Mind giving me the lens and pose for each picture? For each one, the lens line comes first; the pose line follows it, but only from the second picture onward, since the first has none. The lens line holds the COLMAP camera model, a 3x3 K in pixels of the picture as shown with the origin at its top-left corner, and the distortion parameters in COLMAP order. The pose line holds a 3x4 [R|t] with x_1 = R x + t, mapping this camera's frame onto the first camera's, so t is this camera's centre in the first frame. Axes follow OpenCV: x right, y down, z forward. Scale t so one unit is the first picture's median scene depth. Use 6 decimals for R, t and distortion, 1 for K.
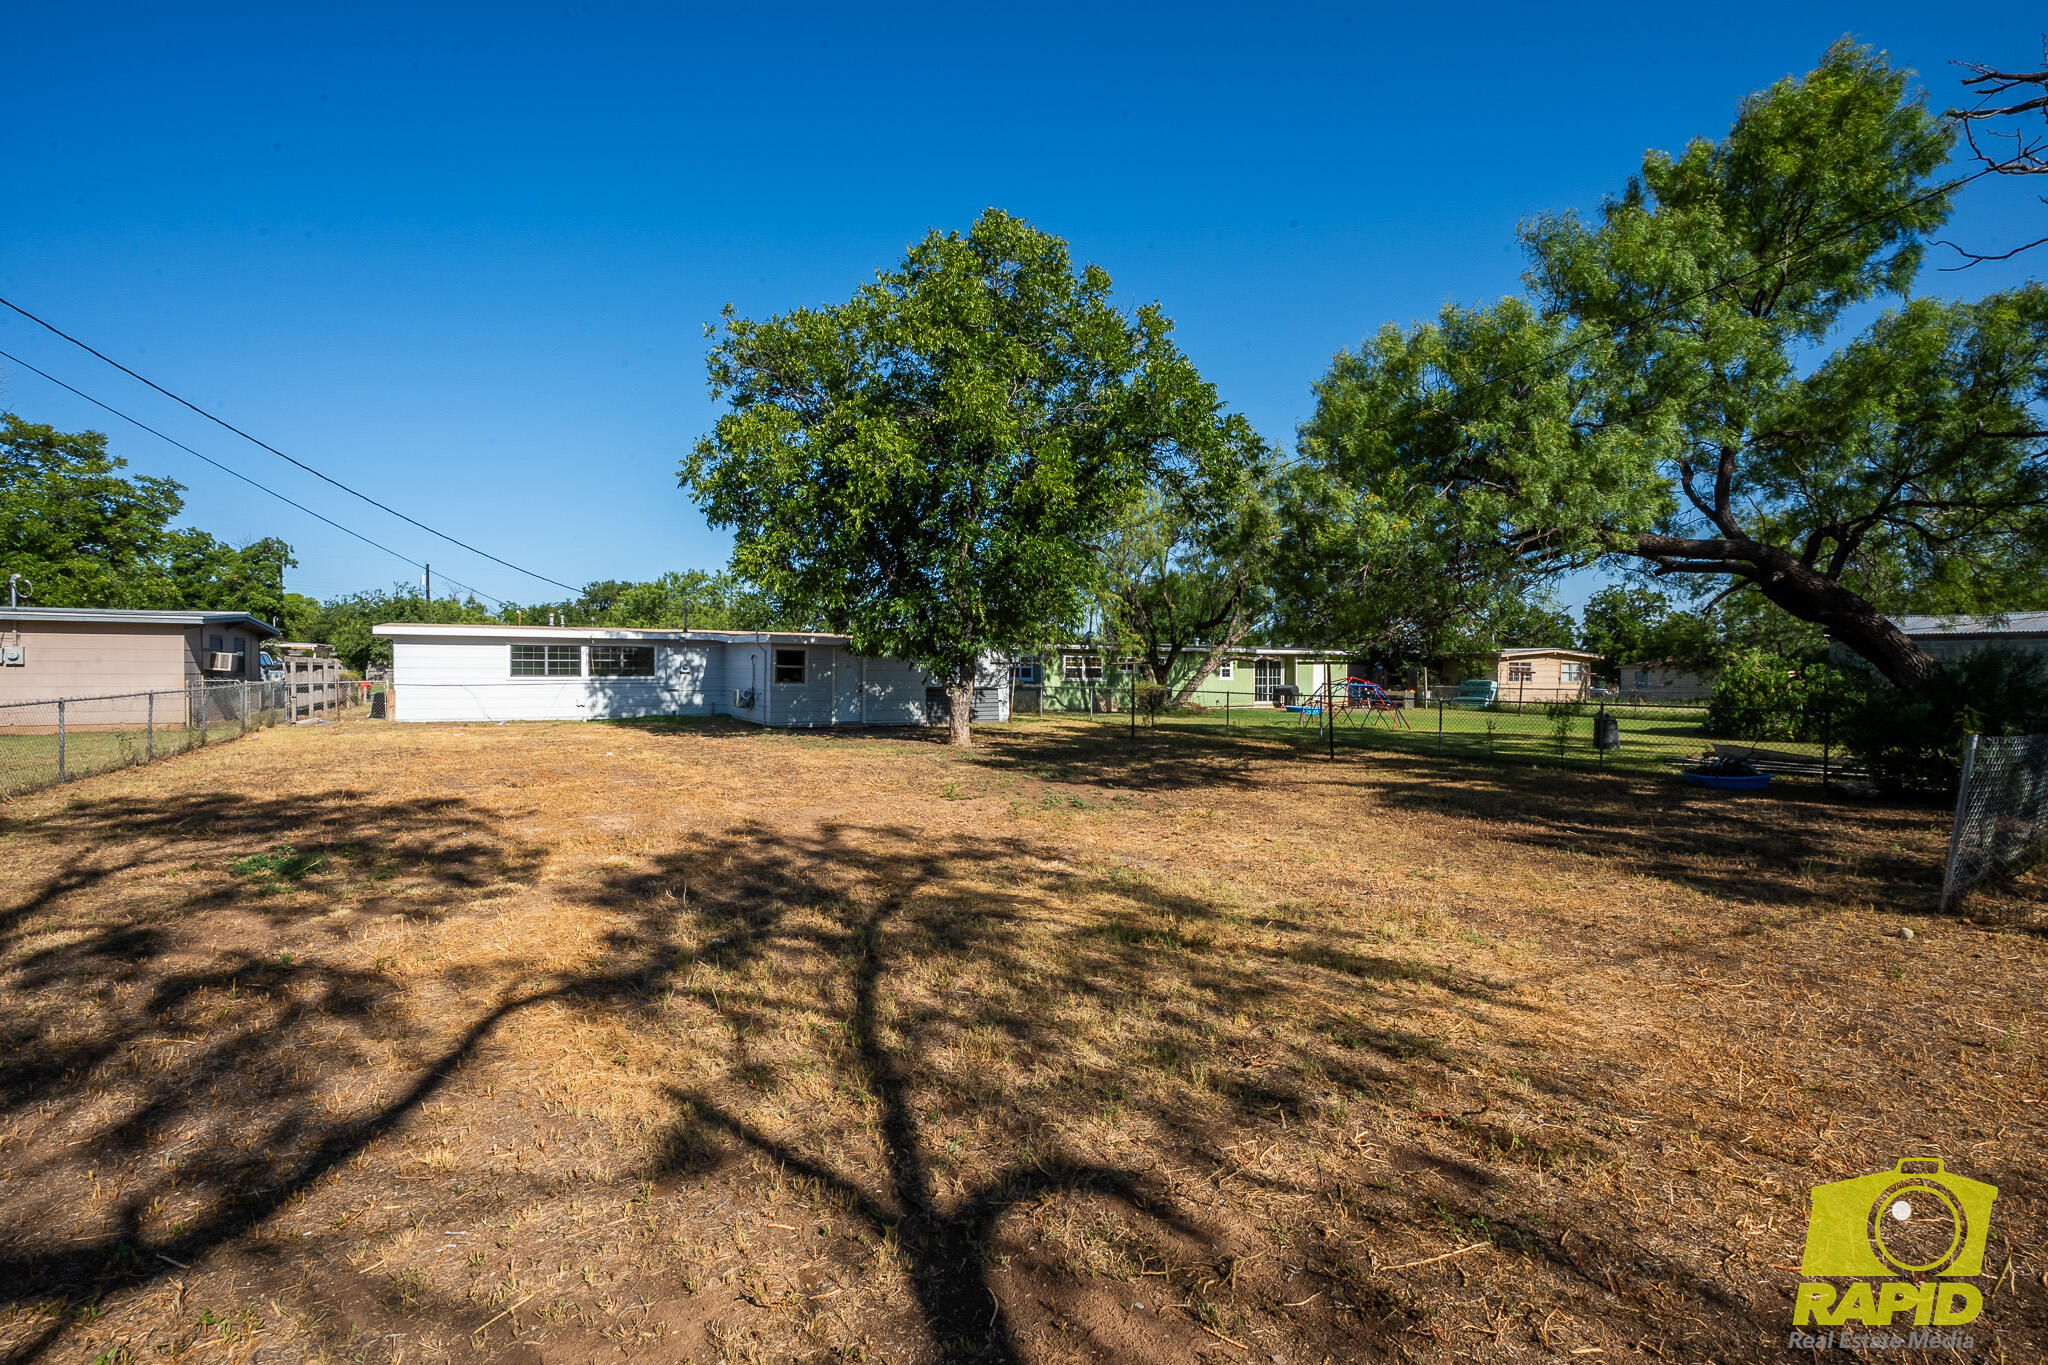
lens RADIAL K [[936.1, 0, 1024.0], [0, 936.1, 682.3], [0, 0, 1]] dist [0.000890, 0.000095]
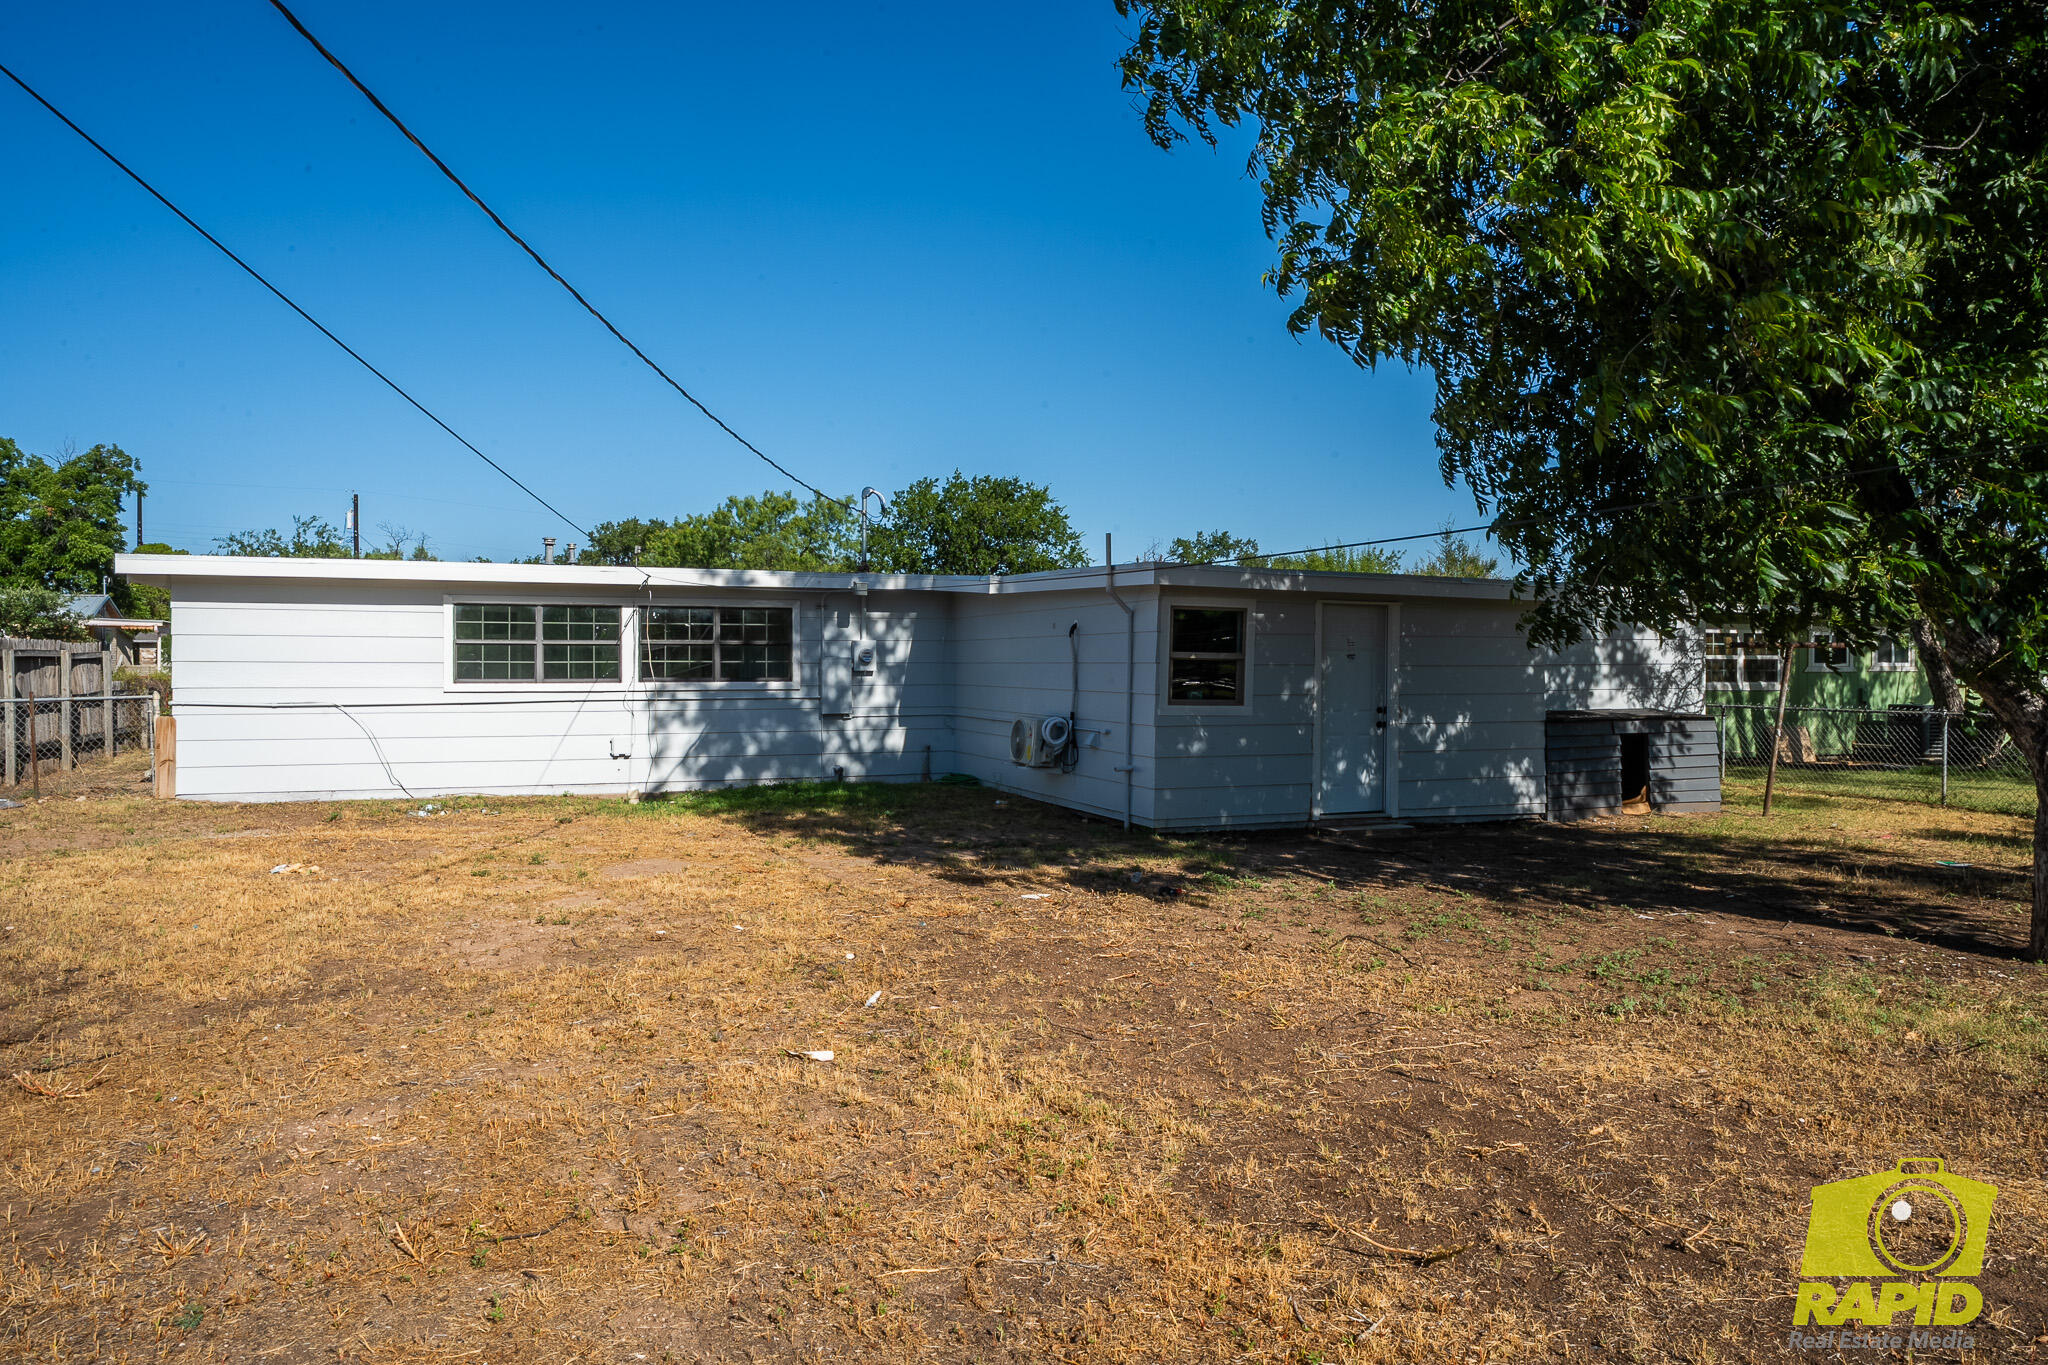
lens RADIAL K [[1478.2, 0, 1023.8], [0, 1478.2, 683.5], [0, 0, 1]] dist [0.009010, 0.001601]
pose [[0.988470, 0.000997, -0.151411, -0.209093], [-0.000989, 1.000000, 0.000127, -0.006162], [0.151412, 0.000025, 0.988471, 0.405799]]
